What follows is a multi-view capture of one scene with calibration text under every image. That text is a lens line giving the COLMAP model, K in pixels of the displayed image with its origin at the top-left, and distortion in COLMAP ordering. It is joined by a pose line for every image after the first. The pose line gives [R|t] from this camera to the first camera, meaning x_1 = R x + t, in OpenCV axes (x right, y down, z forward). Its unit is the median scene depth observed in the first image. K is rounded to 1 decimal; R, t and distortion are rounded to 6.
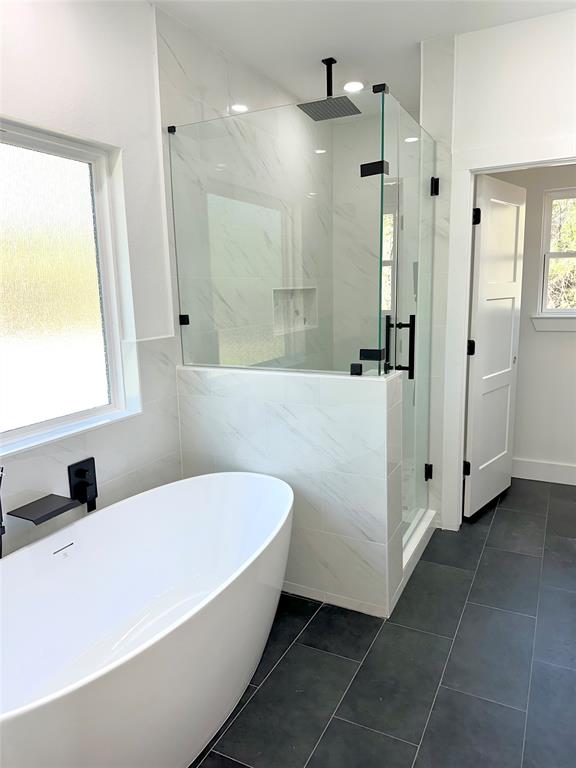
lens RADIAL K [[554.3, 0, 288.0], [0, 554.3, 384.0], [0, 0, 1]] dist [0.030585, -0.005926]
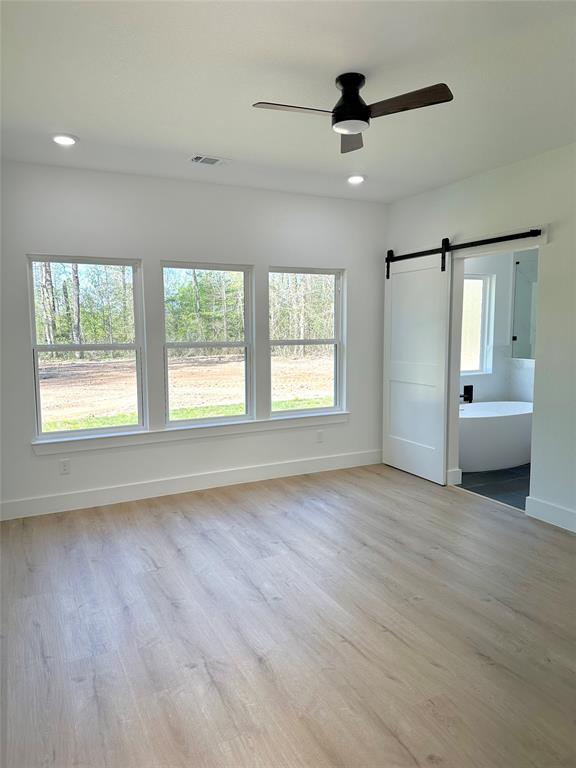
lens RADIAL K [[554.3, 0, 288.0], [0, 554.3, 384.0], [0, 0, 1]] dist [0.030585, -0.005926]
pose [[0.807637, 0.080645, -0.584139, 0.470010], [-0.116842, 0.992849, -0.024475, 0.267844], [0.577988, 0.088019, 0.811285, -1.592837]]
